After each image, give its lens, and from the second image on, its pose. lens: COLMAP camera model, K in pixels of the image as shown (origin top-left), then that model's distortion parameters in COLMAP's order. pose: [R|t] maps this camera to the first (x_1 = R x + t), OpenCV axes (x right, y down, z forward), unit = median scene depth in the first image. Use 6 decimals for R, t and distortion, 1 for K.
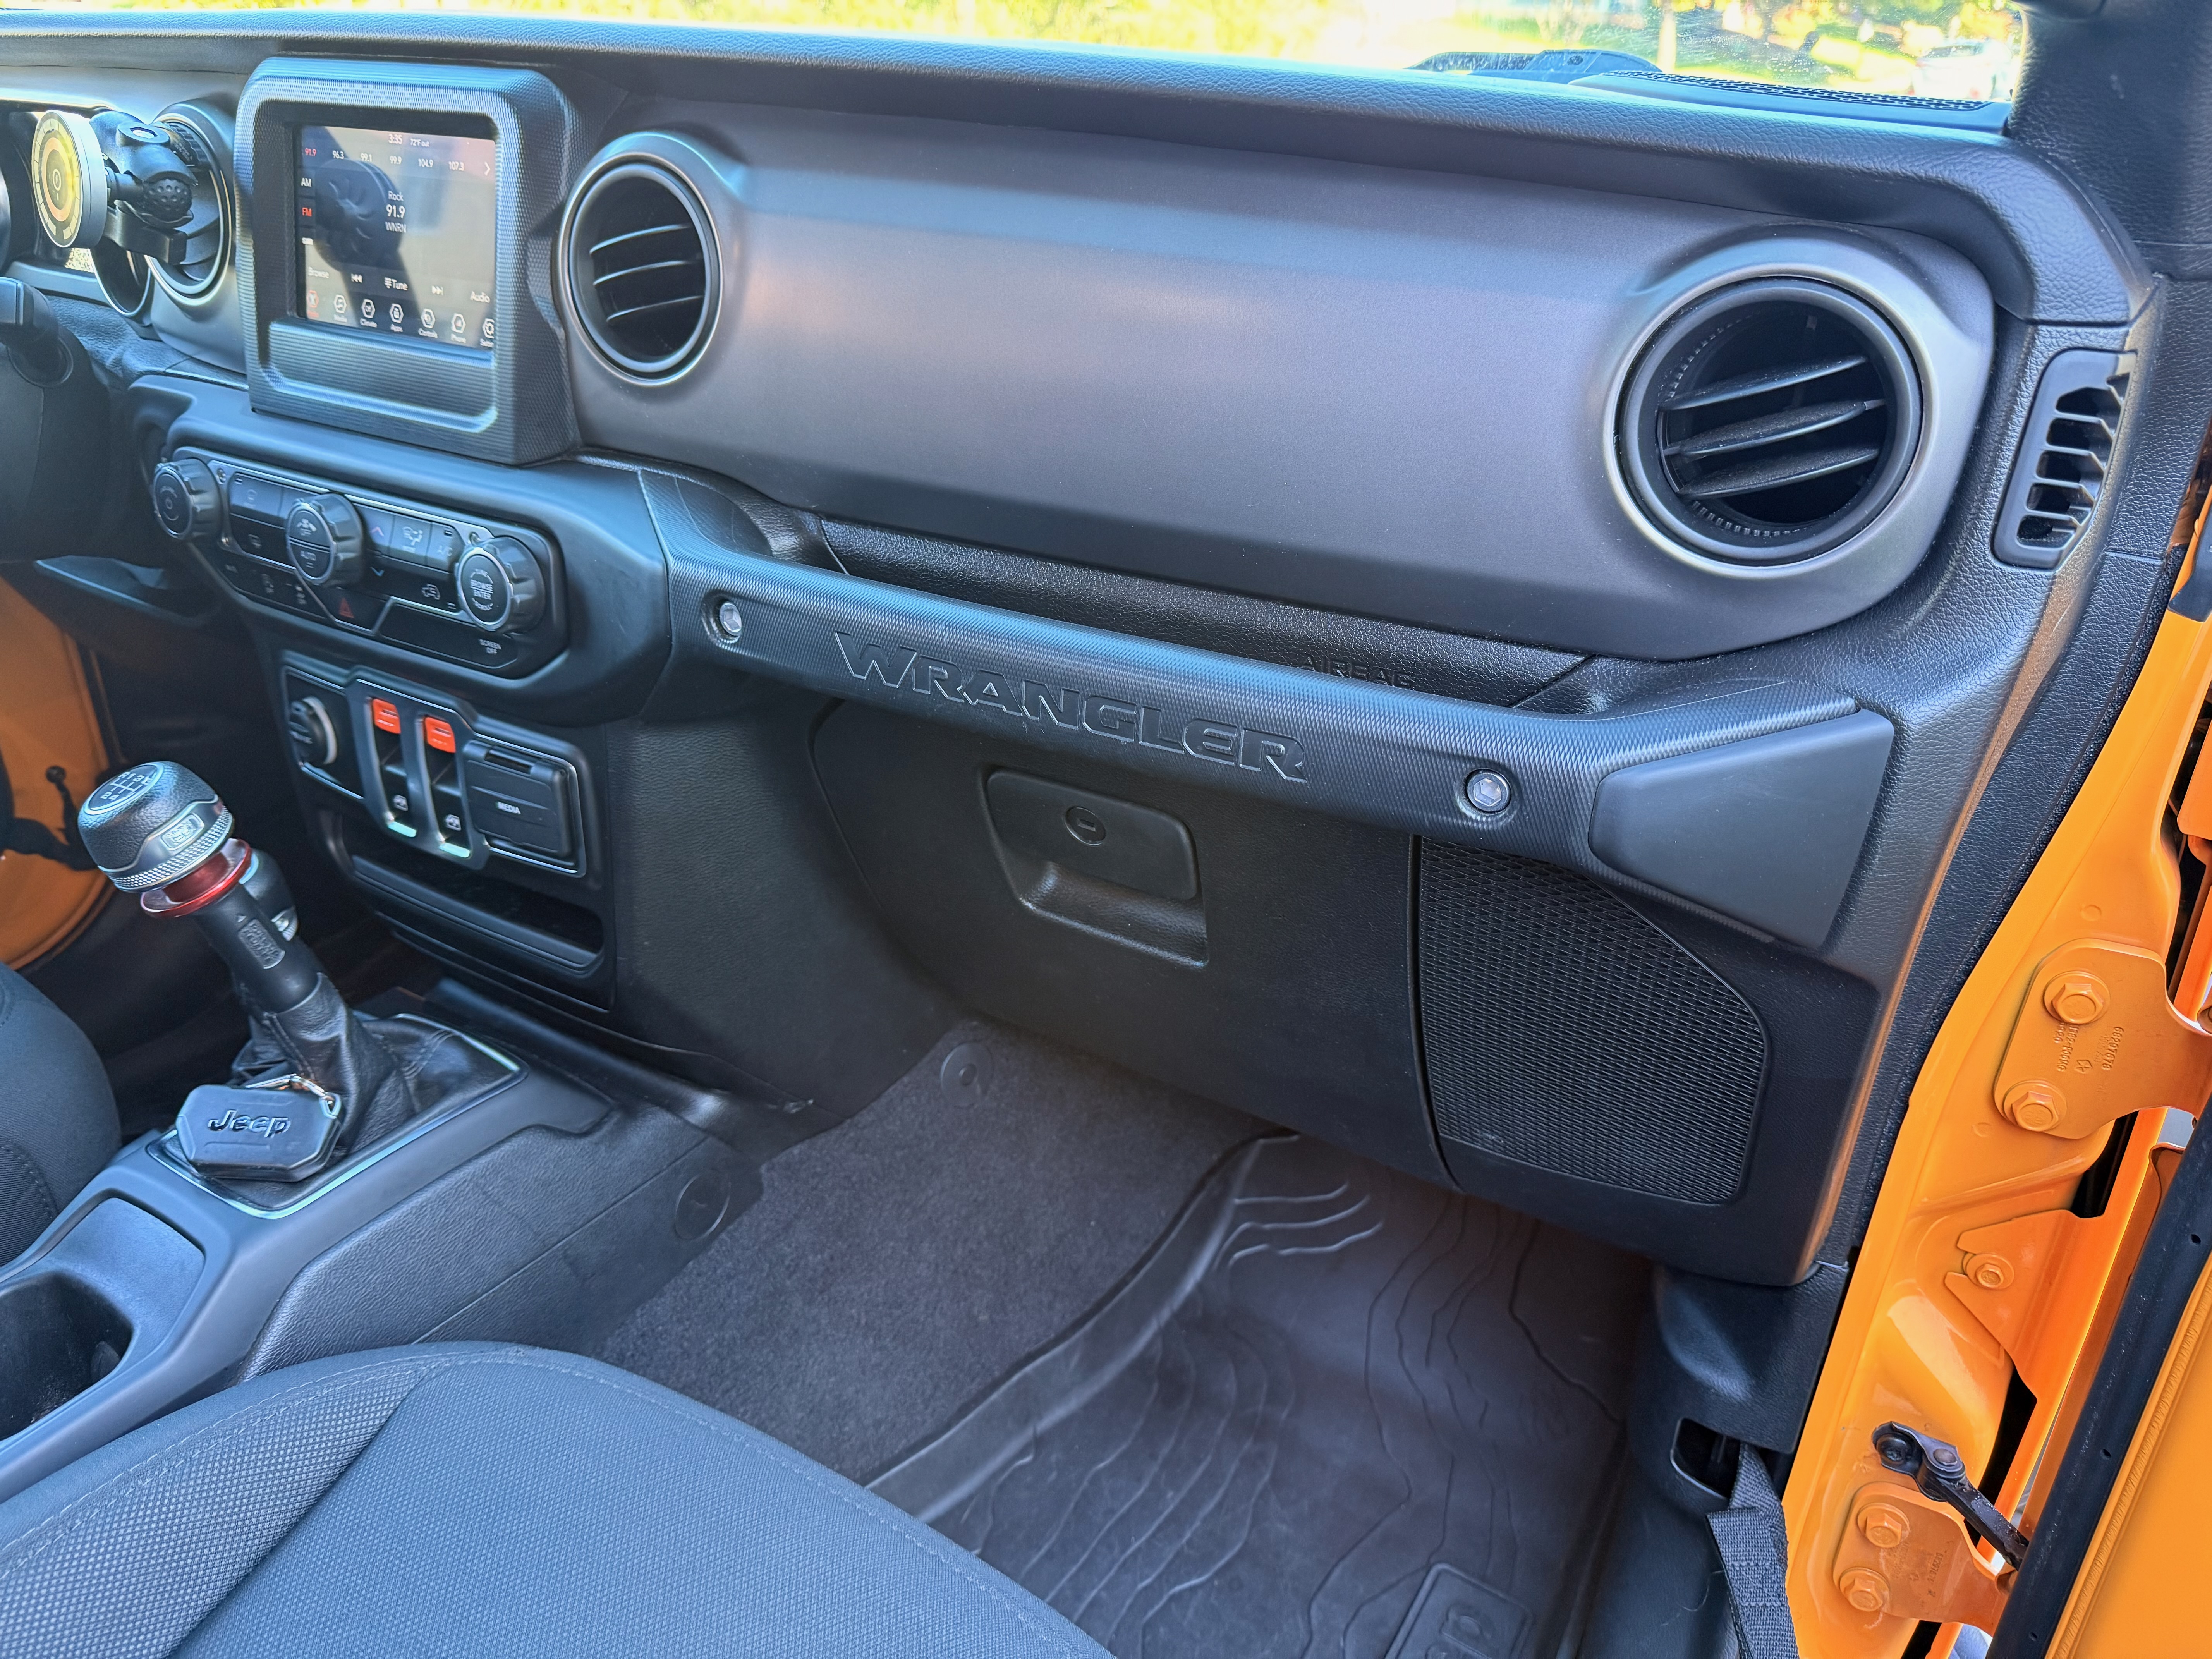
lens RADIAL K [[1581.5, 0, 1099.2], [0, 1581.5, 825.9], [0, 0, 1]] dist [-0.009015, -0.005763]
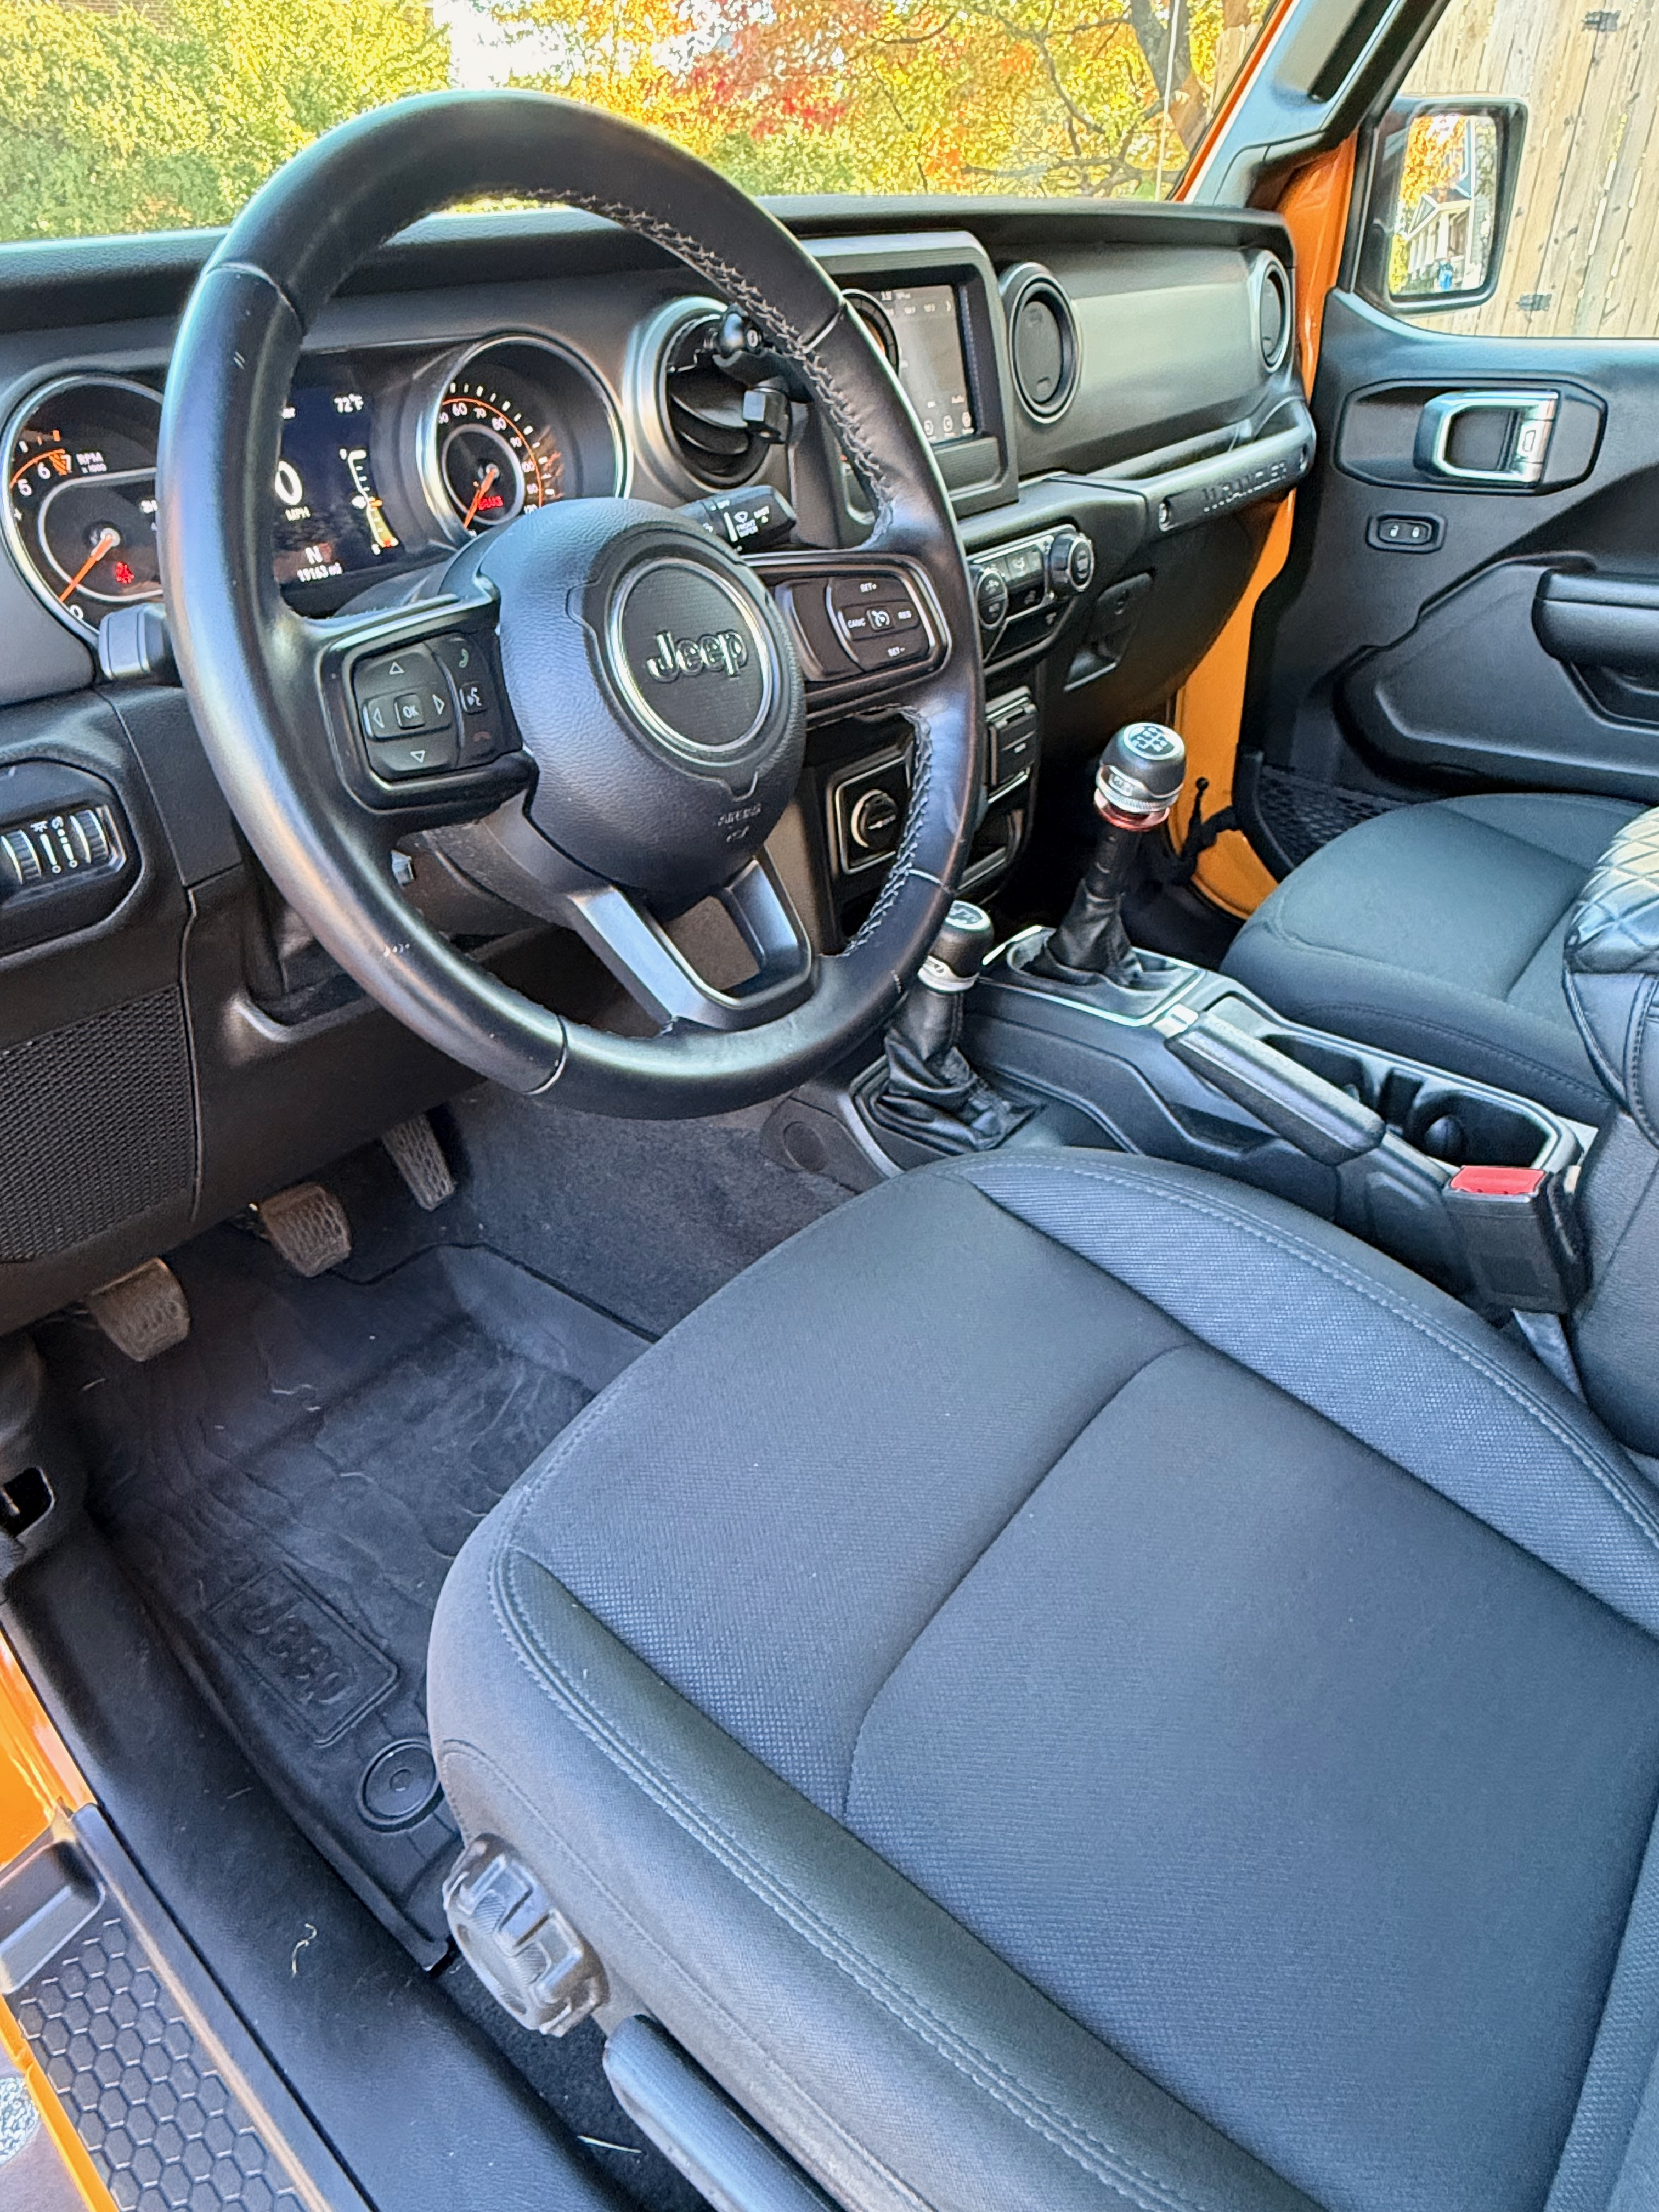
lens RADIAL K [[1322.7, 0, 823.9], [0, 1322.7, 1074.1], [0, 0, 1]] dist [0.003576, 0.004069]
pose [[0.135432, -0.536703, 0.832831, -1.655399], [0.509165, 0.758789, 0.406190, -0.393550], [-0.849947, 0.369037, 0.376035, 0.808048]]
